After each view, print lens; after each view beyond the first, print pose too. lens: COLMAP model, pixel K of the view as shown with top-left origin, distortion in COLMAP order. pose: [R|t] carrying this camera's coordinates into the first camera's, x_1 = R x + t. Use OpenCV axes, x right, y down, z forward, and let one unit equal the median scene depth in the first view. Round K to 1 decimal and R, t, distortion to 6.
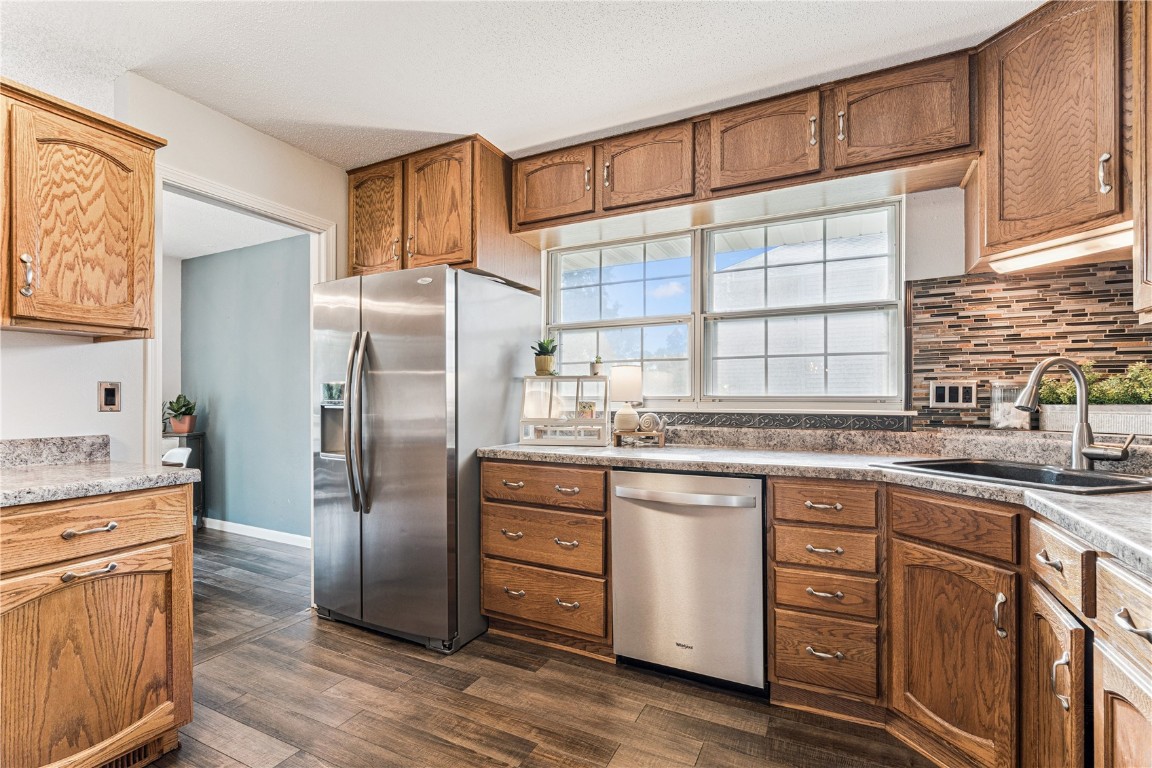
lens RADIAL K [[523.6, 0, 571.6], [0, 523.6, 395.6], [0, 0, 1]] dist [-0.005933, 0.000493]
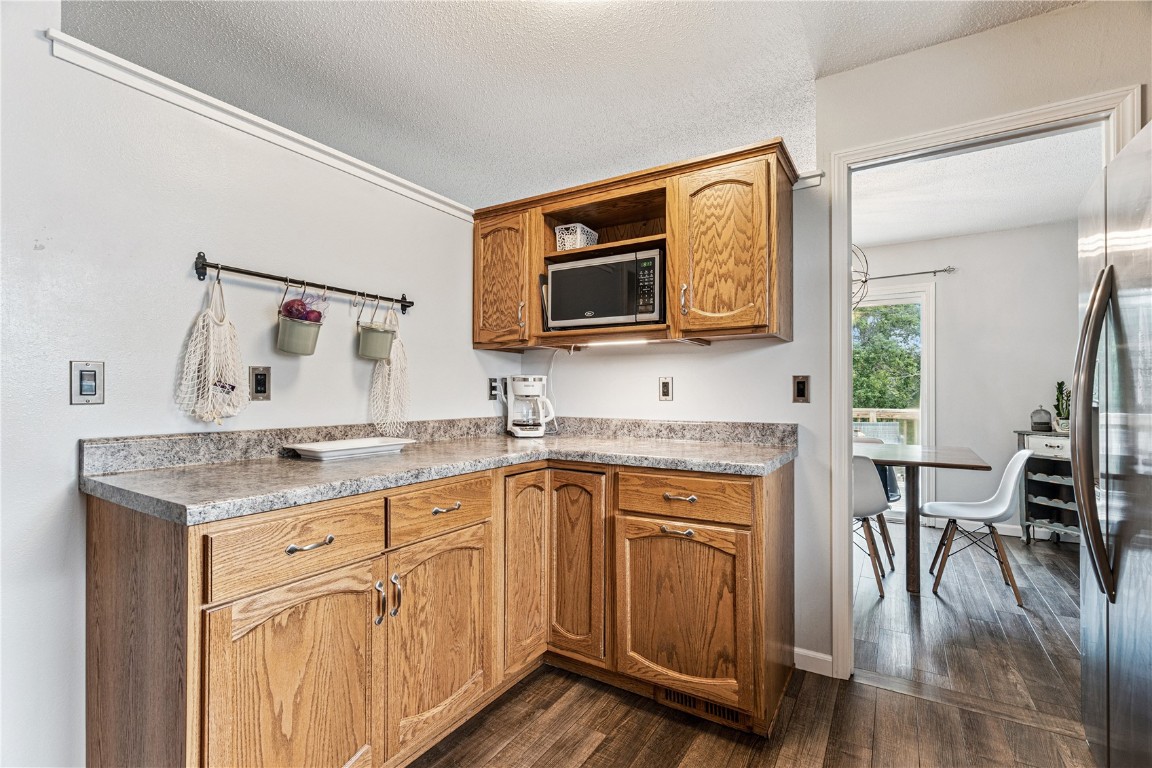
lens RADIAL K [[523.6, 0, 578.3], [0, 523.6, 388.3], [0, 0, 1]] dist [-0.005933, 0.000493]
pose [[-0.083373, -0.007723, -0.996488, 0.304618], [0.009680, 0.999917, -0.008560, 0.006939], [0.996471, -0.010359, -0.083291, 0.785765]]
